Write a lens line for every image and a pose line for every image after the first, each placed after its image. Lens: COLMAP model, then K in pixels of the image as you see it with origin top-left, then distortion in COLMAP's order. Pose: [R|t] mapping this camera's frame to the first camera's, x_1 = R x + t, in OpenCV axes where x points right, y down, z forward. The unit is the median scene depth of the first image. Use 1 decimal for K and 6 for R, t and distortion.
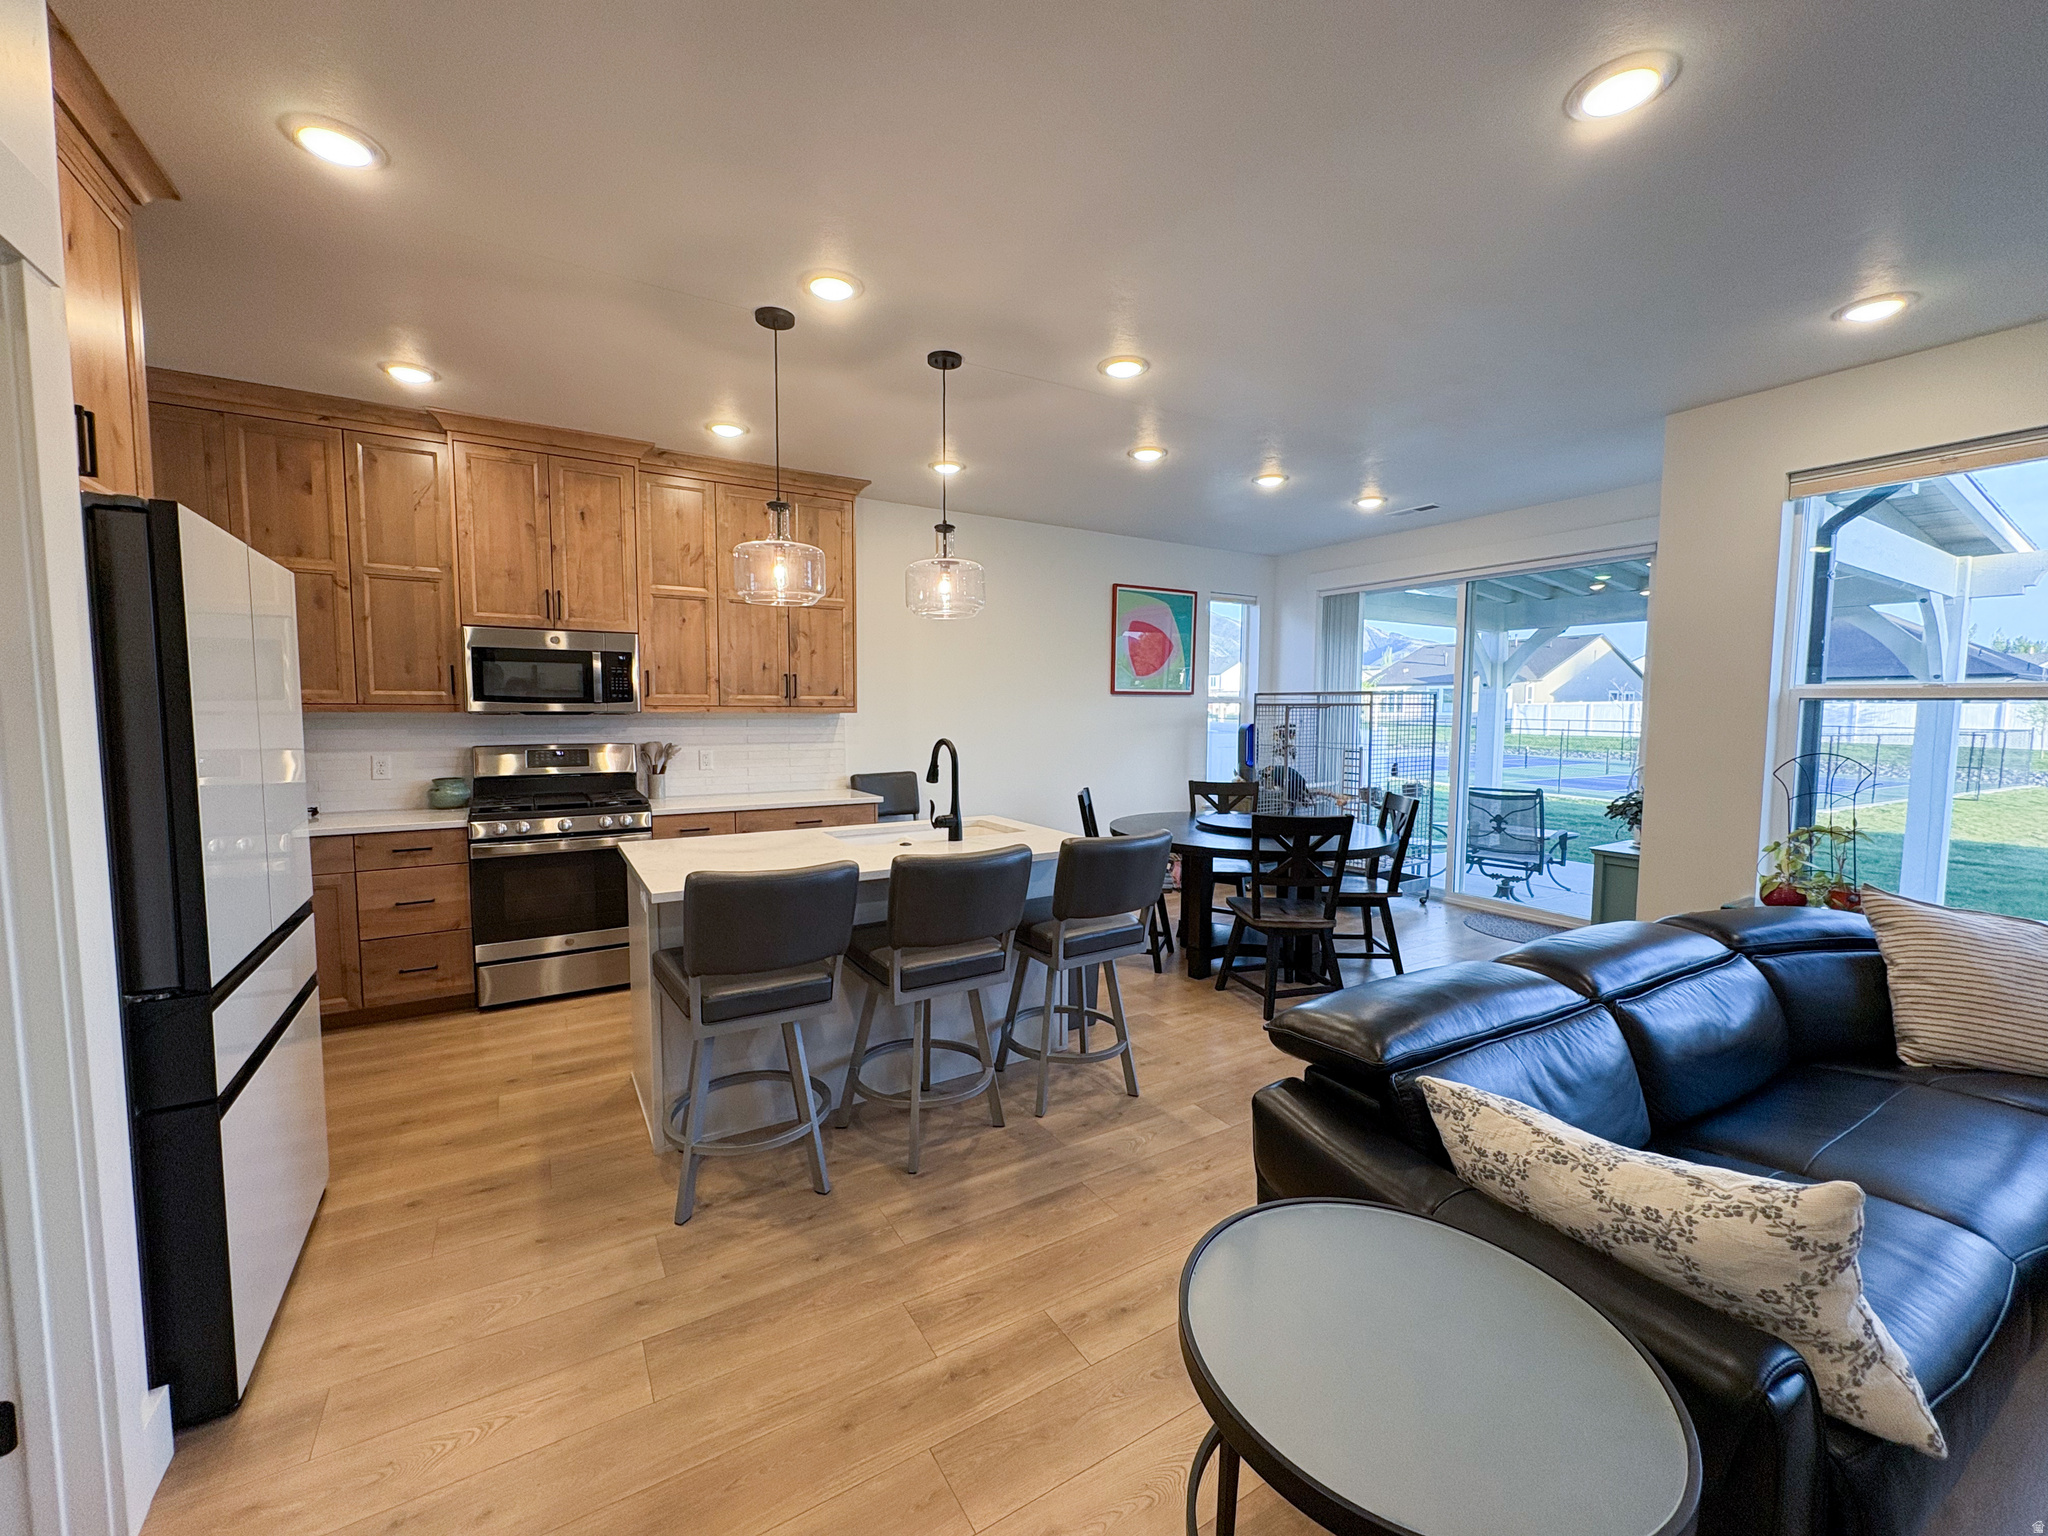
lens RADIAL K [[811.2, 0, 1022.7], [0, 811.2, 768.4], [0, 0, 1]] dist [-0.000389, -0.000430]
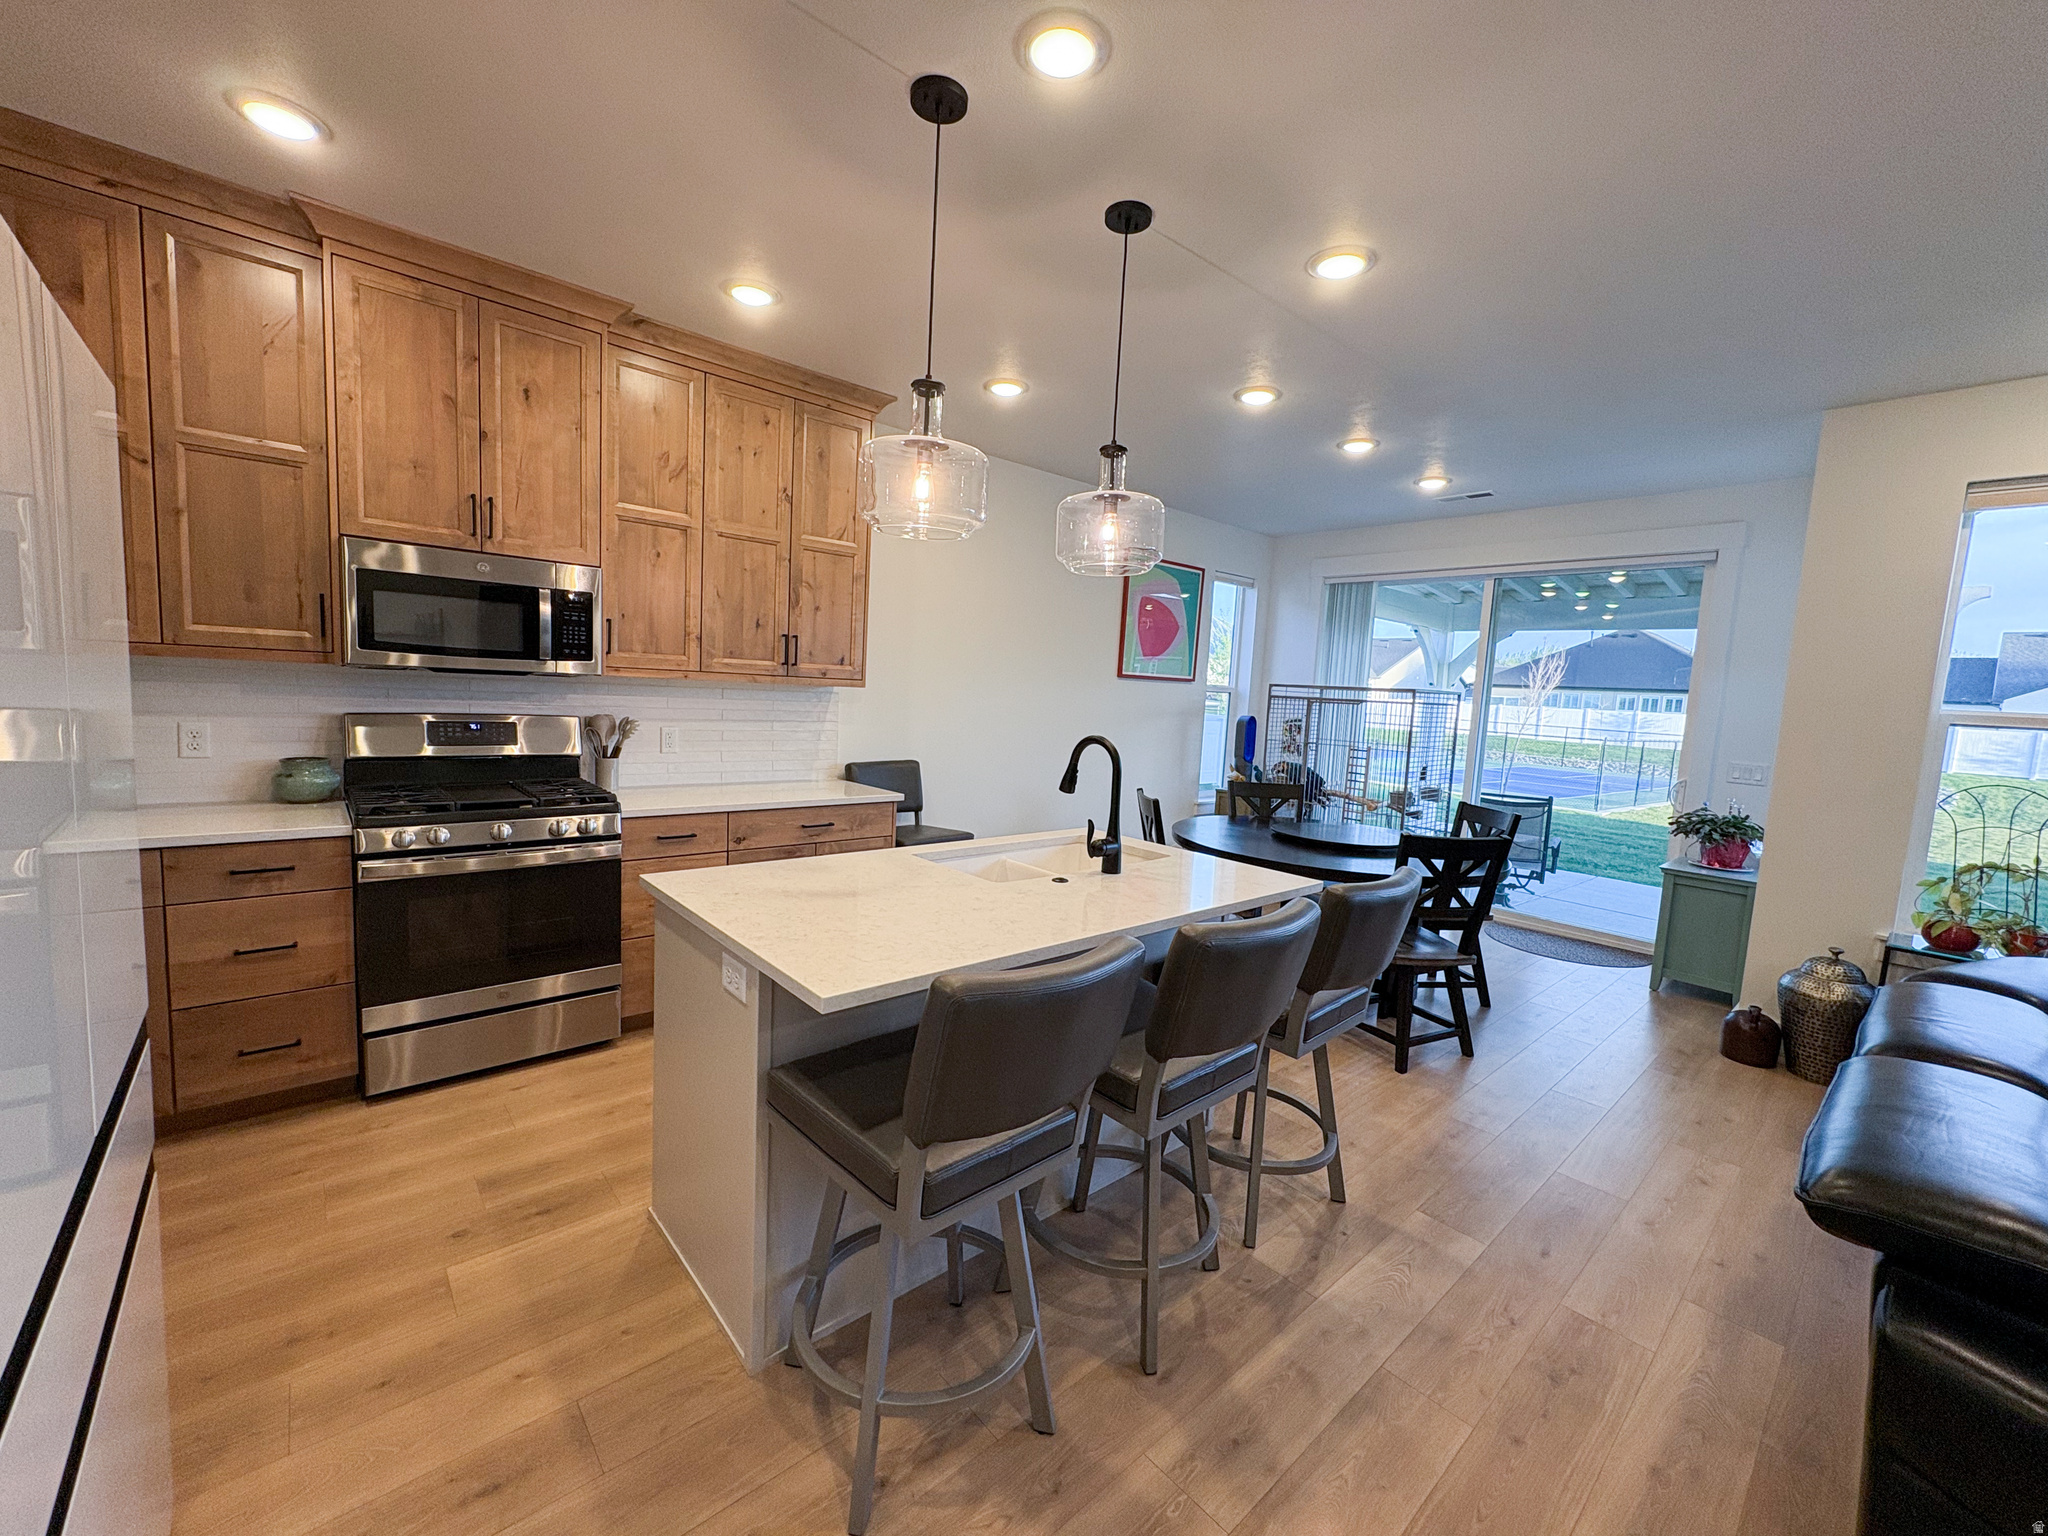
lens RADIAL K [[811.2, 0, 1021.8], [0, 811.2, 768.3], [0, 0, 1]] dist [-0.000389, -0.000430]
pose [[0.983888, 0.029318, 0.176366, -0.238257], [-0.034682, 0.999022, 0.027412, -0.020052], [-0.175390, -0.033087, 0.983943, 0.221719]]
